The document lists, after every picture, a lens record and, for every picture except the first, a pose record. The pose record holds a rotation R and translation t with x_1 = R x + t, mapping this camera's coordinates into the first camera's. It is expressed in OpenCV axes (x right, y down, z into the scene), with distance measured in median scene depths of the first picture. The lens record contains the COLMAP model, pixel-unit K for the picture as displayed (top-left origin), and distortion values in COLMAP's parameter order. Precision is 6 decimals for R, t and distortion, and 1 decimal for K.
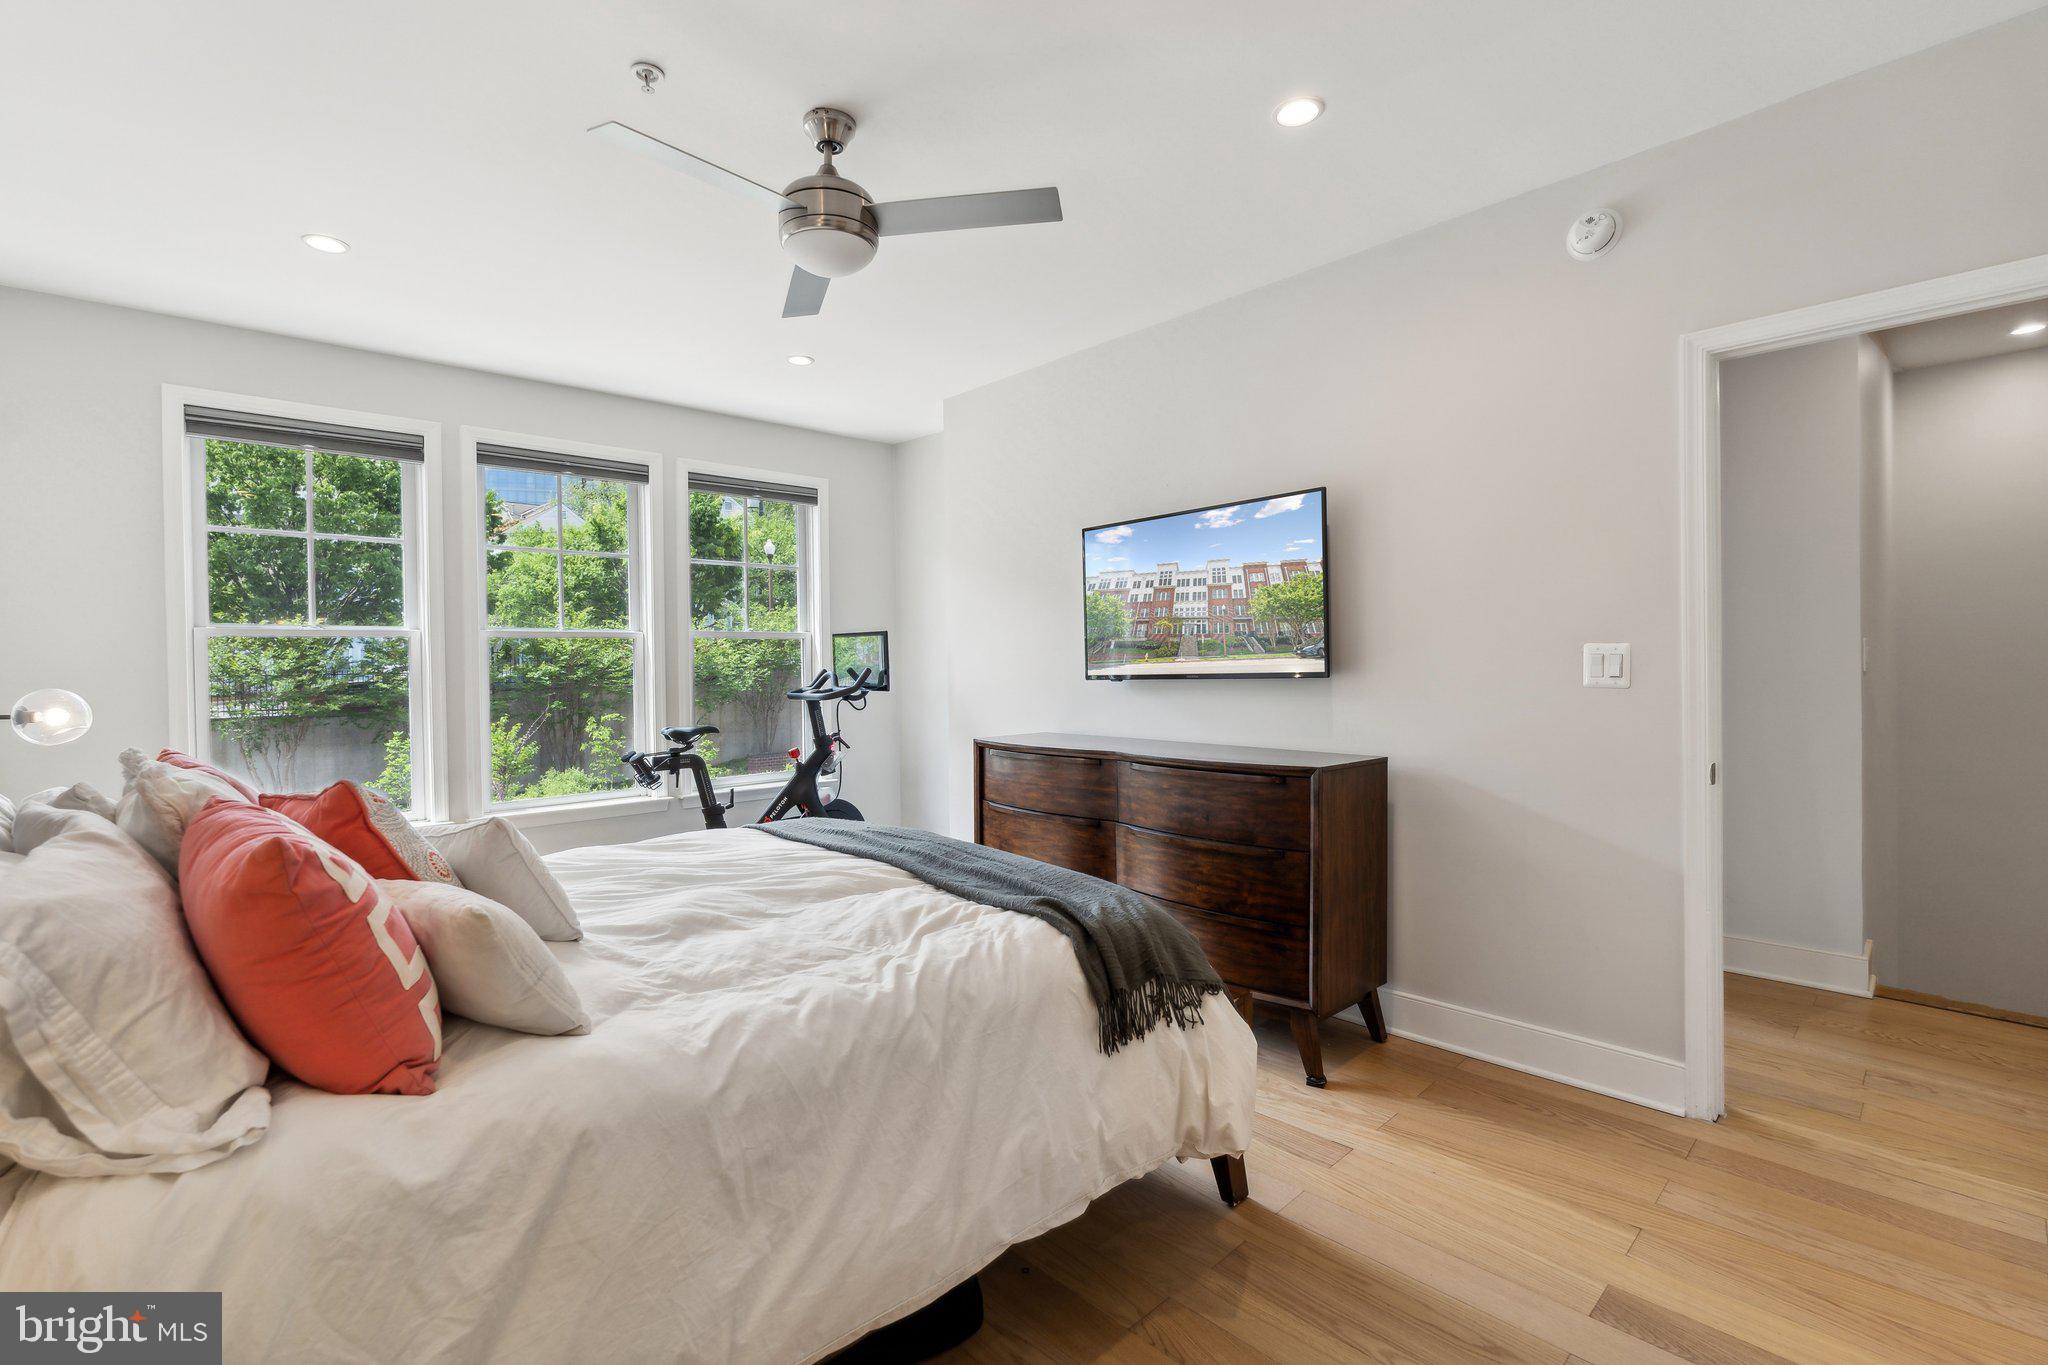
lens RADIAL K [[932.3, 0, 1020.3], [0, 932.3, 667.3], [0, 0, 1]] dist [-0.004538, 0.000005]
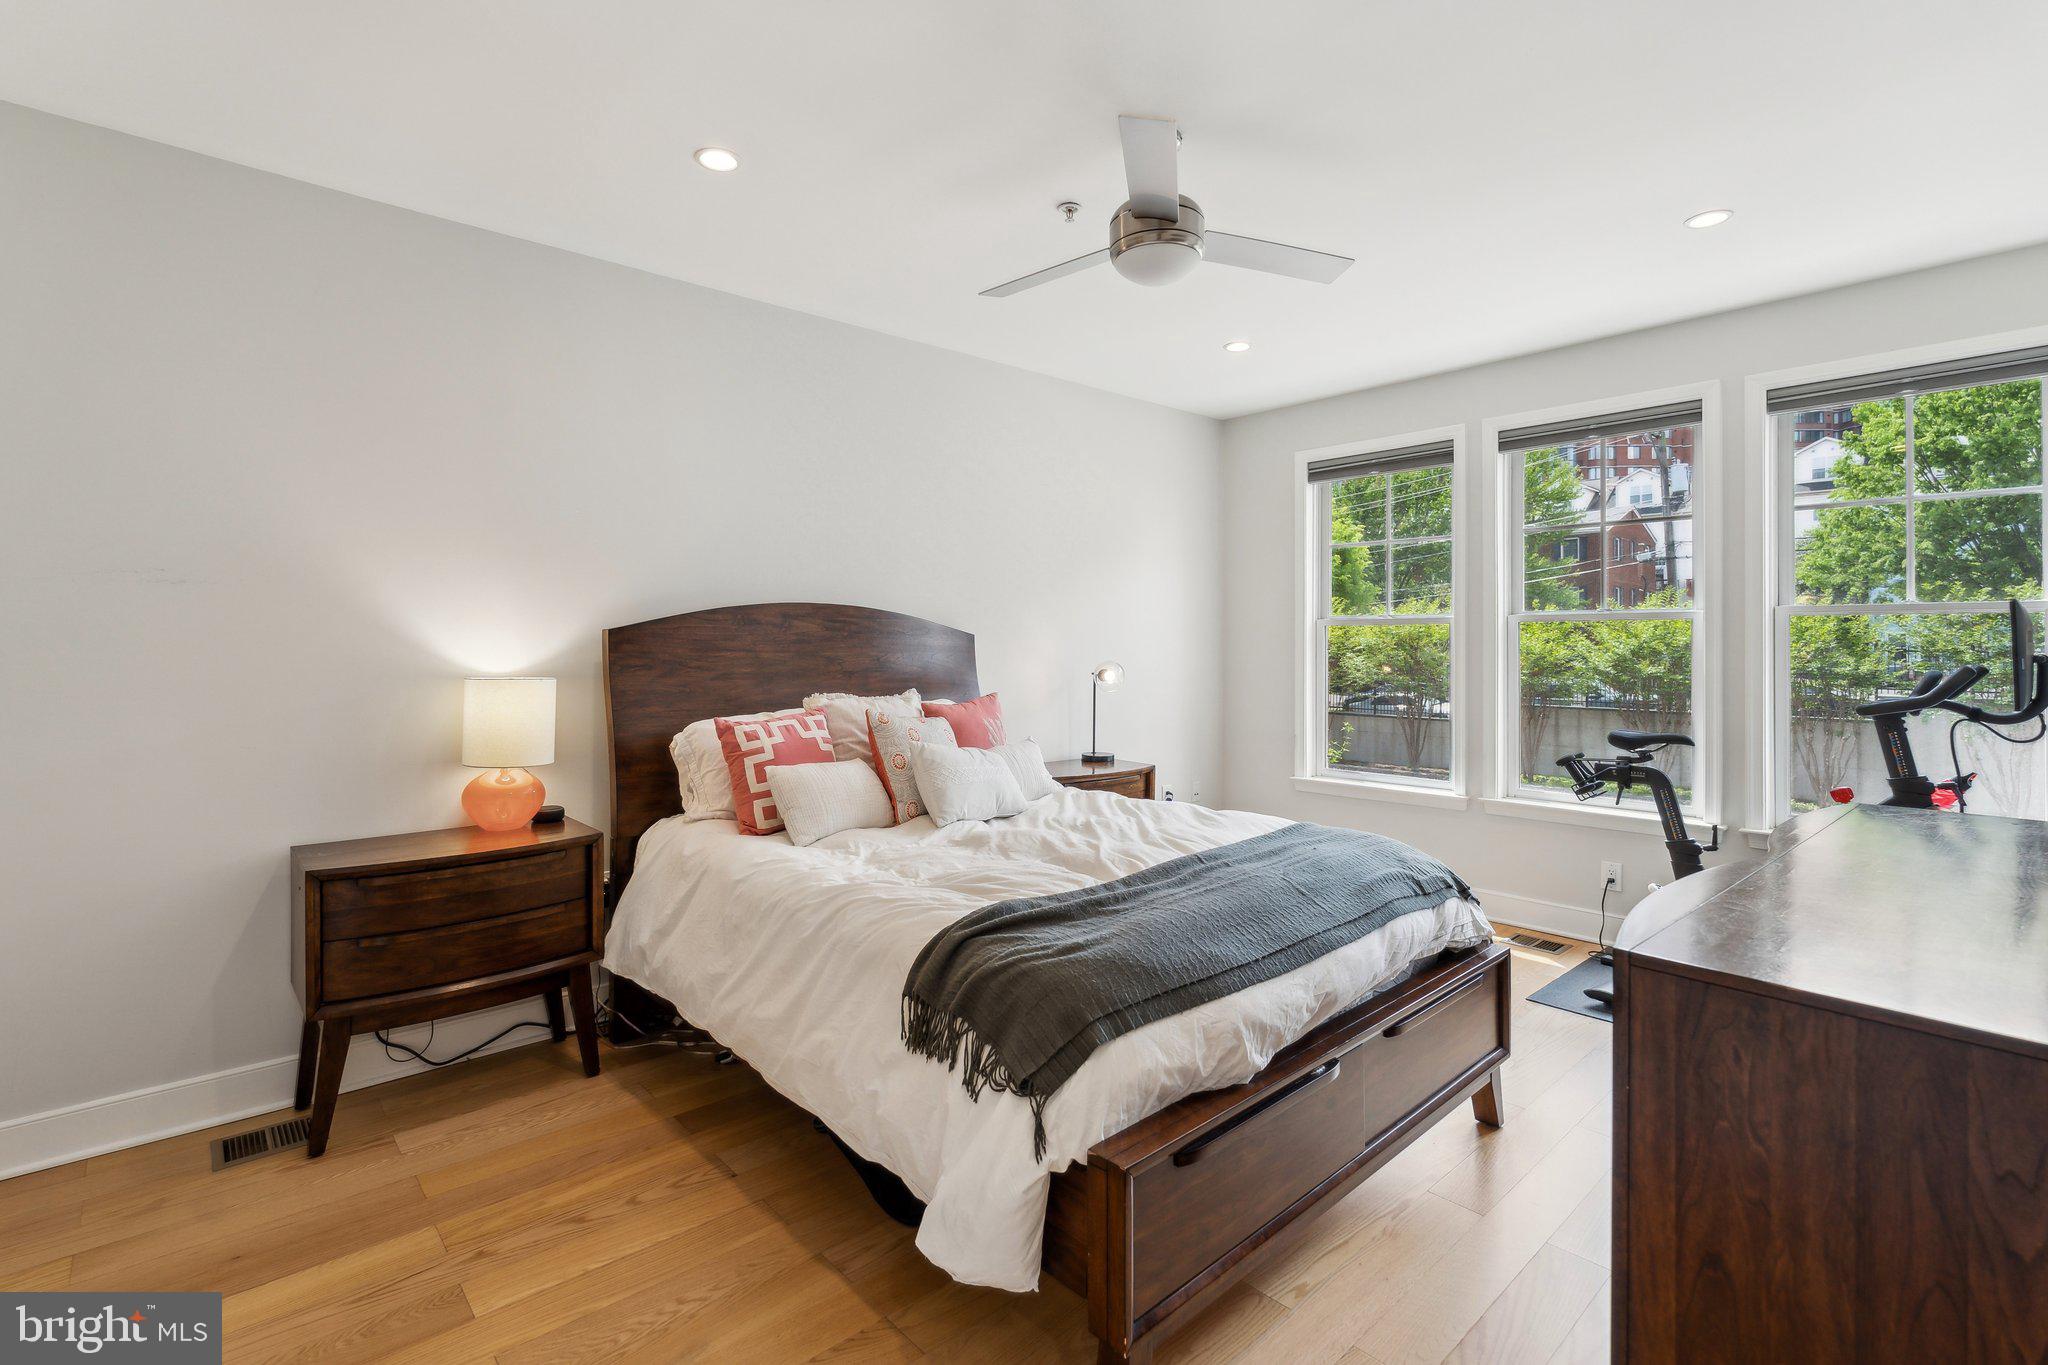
lens RADIAL K [[932.3, 0, 975.2], [0, 932.3, 662.6], [0, 0, 1]] dist [-0.004538, 0.000005]
pose [[-0.054537, 0.032430, -0.997985, 0.844677], [-0.005961, 0.999444, 0.032803, -0.032746], [0.998494, 0.007738, -0.054314, 0.865626]]
